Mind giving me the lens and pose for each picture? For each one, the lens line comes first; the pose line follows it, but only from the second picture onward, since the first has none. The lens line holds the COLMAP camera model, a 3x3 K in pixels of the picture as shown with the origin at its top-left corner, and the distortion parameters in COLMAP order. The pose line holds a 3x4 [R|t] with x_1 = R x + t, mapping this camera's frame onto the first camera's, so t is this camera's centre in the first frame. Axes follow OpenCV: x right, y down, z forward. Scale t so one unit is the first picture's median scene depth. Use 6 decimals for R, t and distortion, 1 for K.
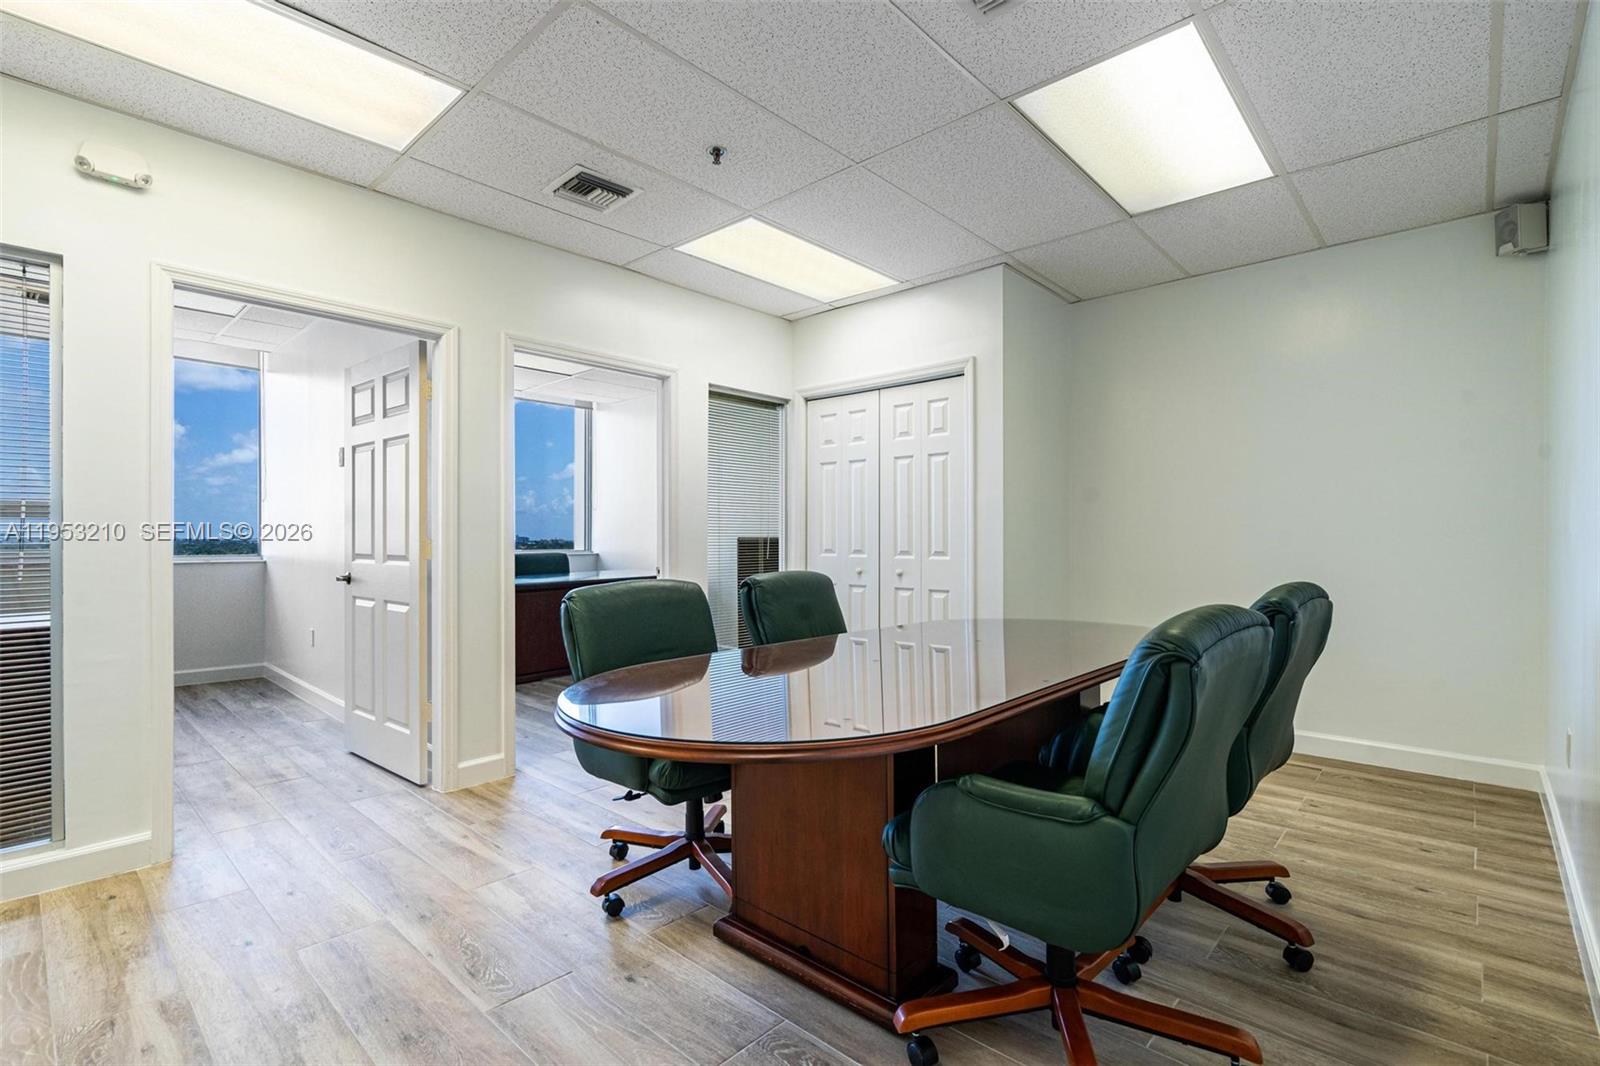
lens RADIAL K [[727.6, 0, 800.0], [0, 727.6, 531.5], [0, 0, 1]] dist [-0.005703, 0.000577]
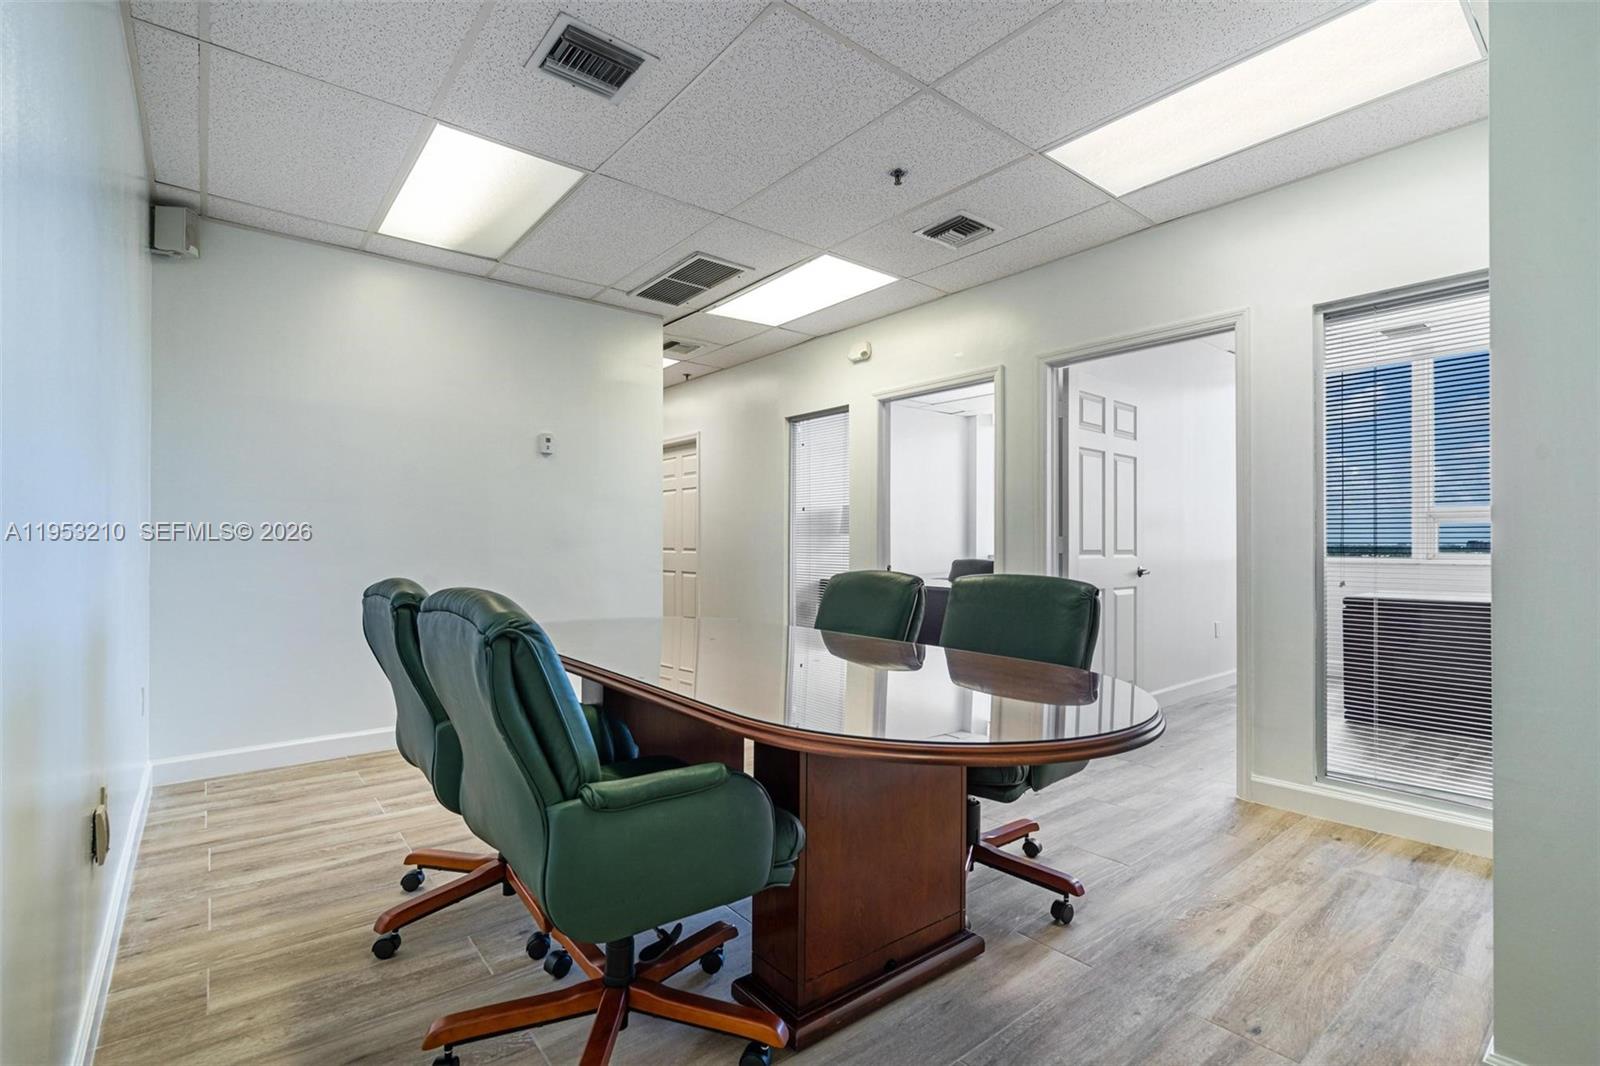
lens RADIAL K [[727.6, 0, 812.8], [0, 727.6, 539.7], [0, 0, 1]] dist [-0.005703, 0.000577]
pose [[-0.128835, -0.004564, -0.991656, 1.219780], [0.002746, 0.999984, -0.004959, 0.026282], [0.991662, -0.003362, -0.128820, 1.299602]]
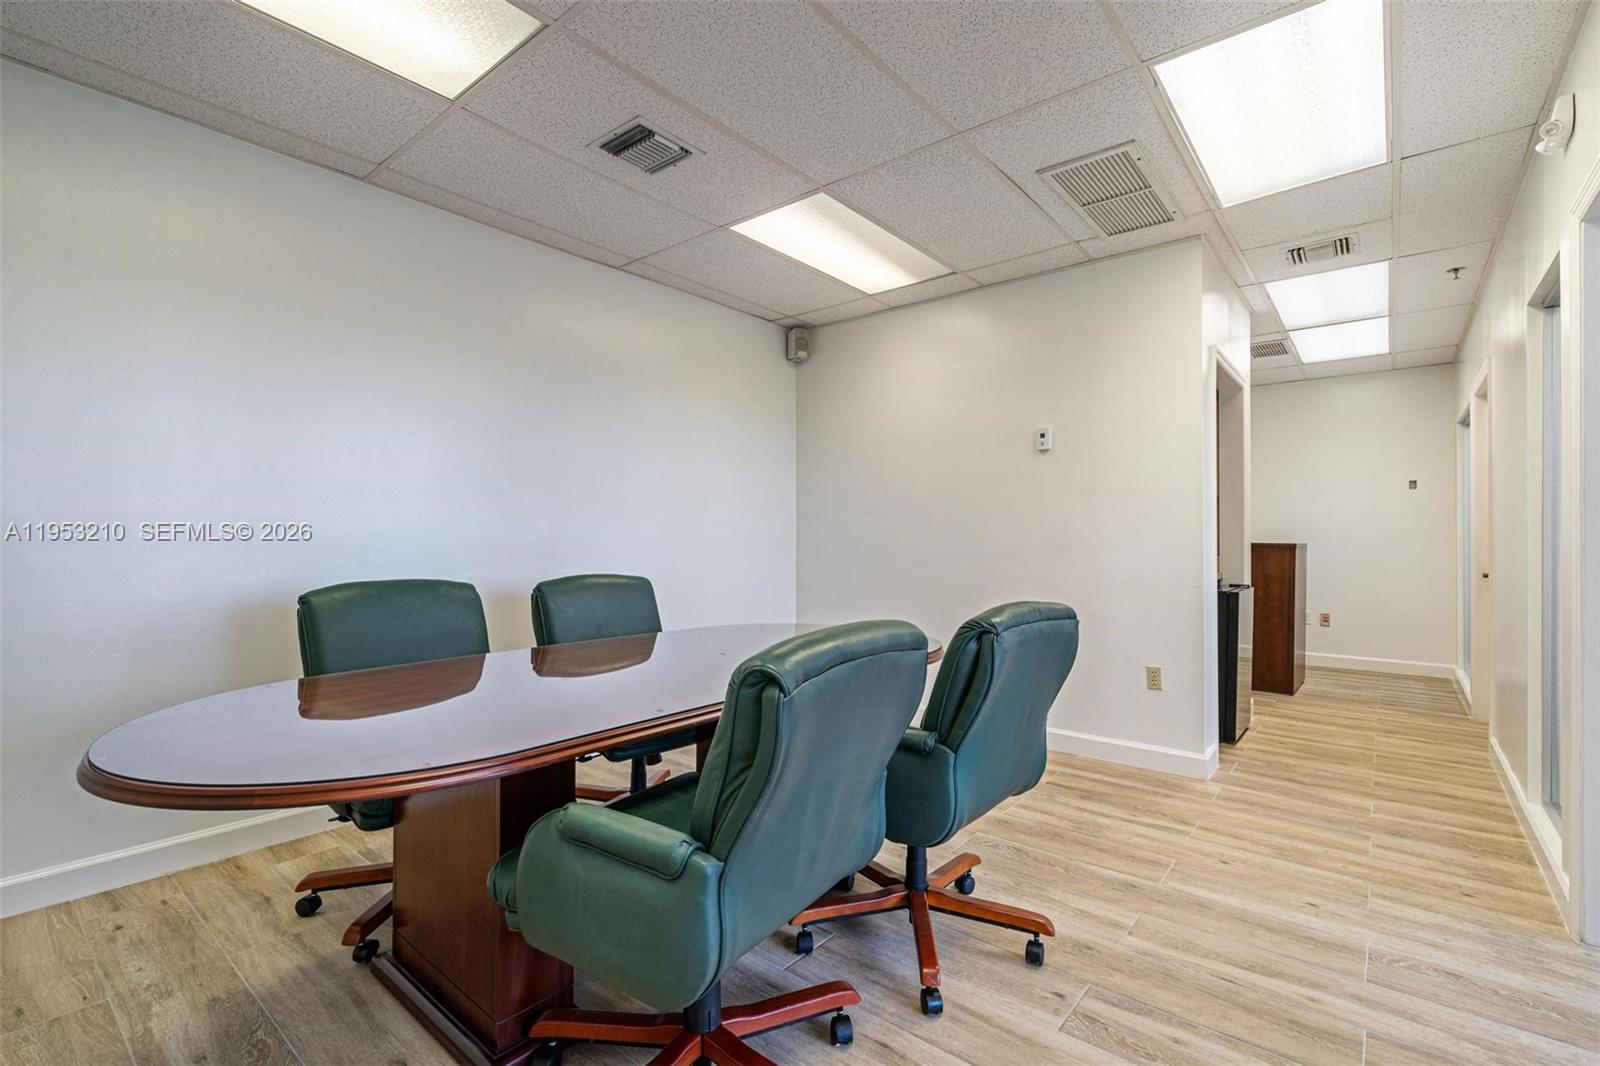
lens RADIAL K [[727.6, 0, 803.6], [0, 727.6, 539.0], [0, 0, 1]] dist [-0.005703, 0.000577]
pose [[-0.998024, 0.002532, -0.062788, 0.047618], [0.002777, 0.999989, -0.003815, 0.006158], [0.062778, -0.003982, -0.998020, 2.106192]]
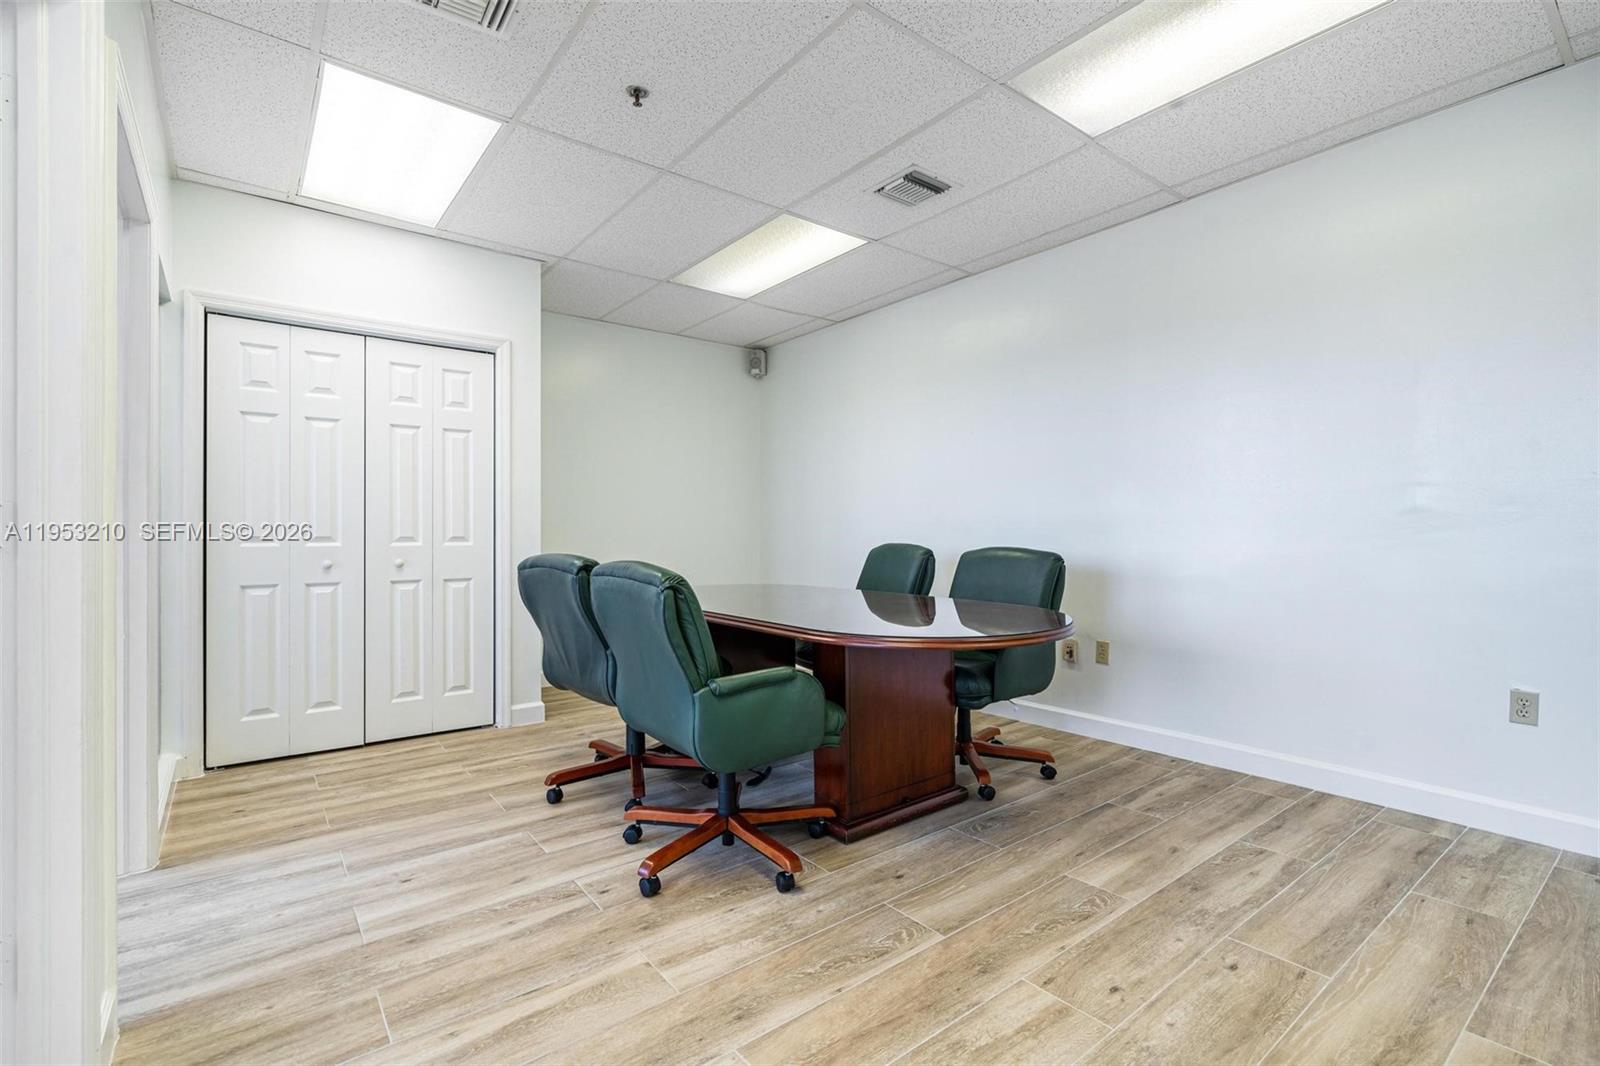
lens RADIAL K [[727.6, 0, 802.2], [0, 727.6, 527.7], [0, 0, 1]] dist [-0.005703, 0.000577]
pose [[0.167697, 0.009069, 0.985797, -1.258917], [-0.004467, 0.999954, -0.008440, 0.042488], [-0.985828, -0.002988, 0.167730, 0.830186]]
